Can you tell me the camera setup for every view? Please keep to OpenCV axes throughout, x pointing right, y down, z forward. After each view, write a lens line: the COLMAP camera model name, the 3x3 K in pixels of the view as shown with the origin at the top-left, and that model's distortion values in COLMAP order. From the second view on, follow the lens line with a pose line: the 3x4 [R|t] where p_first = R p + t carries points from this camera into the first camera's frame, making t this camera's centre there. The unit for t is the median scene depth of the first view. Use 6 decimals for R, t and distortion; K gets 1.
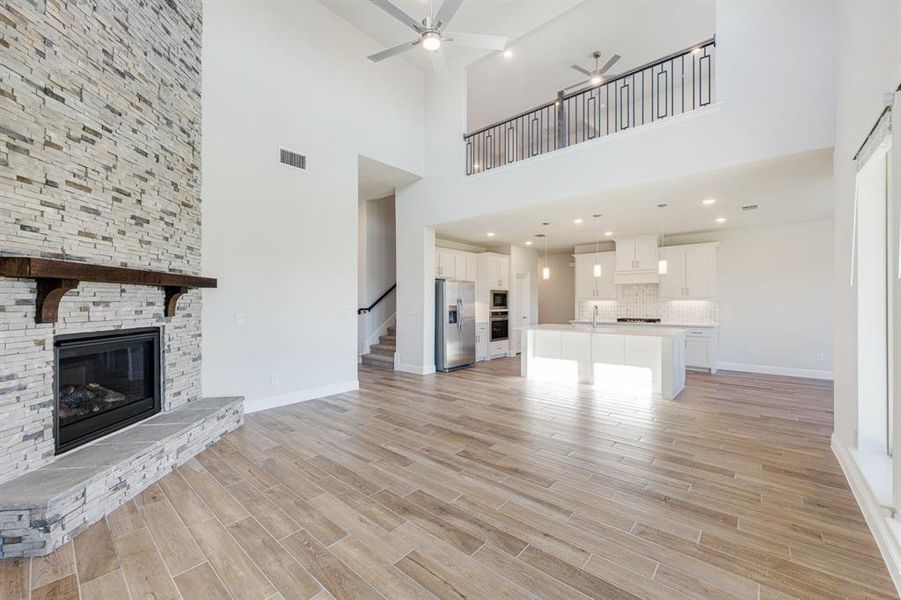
lens RADIAL K [[360.8, 0, 449.4], [0, 360.8, 302.9], [0, 0, 1]] dist [0.000000, 0.000009]
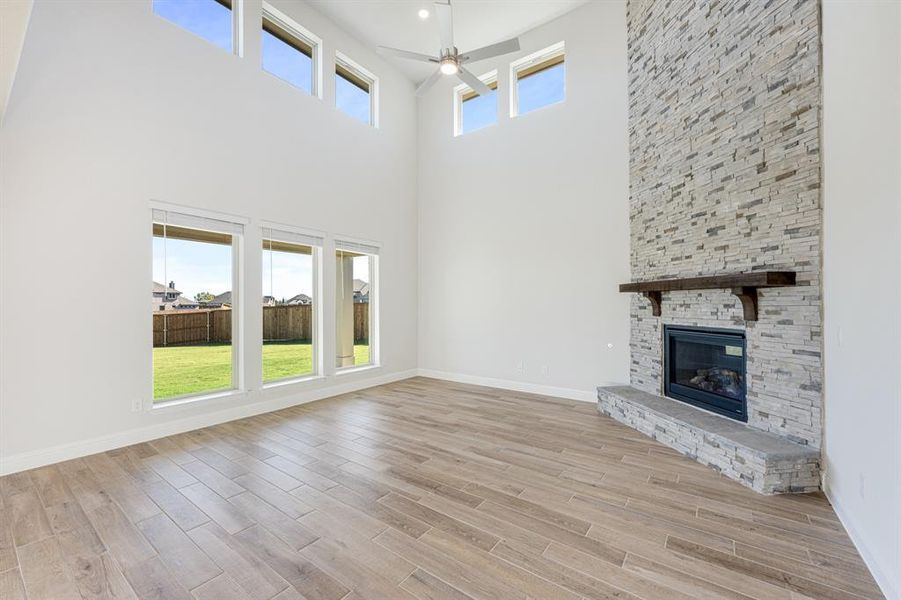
lens RADIAL K [[360.8, 0, 449.4], [0, 360.8, 302.9], [0, 0, 1]] dist [0.000000, 0.000009]
pose [[-0.996202, 0.003933, -0.086979, 0.046613], [0.004077, 0.999991, -0.001473, -0.008694], [0.086972, -0.001822, -0.996209, 2.043523]]
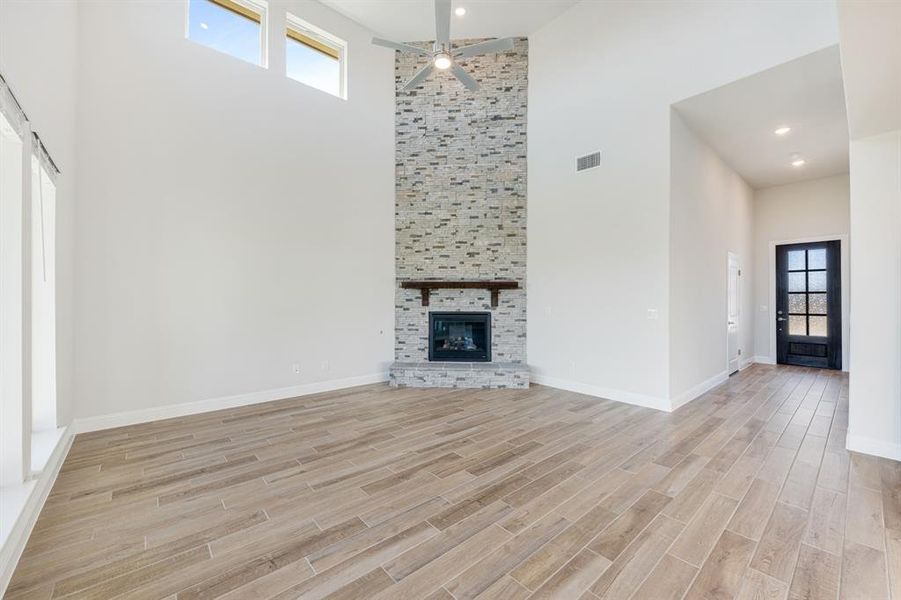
lens RADIAL K [[358.7, 0, 450.5], [0, 358.7, 297.6], [0, 0, 1]] dist [-0.000040, 0.000064]
pose [[-0.136610, 0.000233, -0.990625, 1.008423], [-0.003309, 0.999994, 0.000692, -0.004029], [0.990619, 0.003373, -0.136608, 1.150486]]
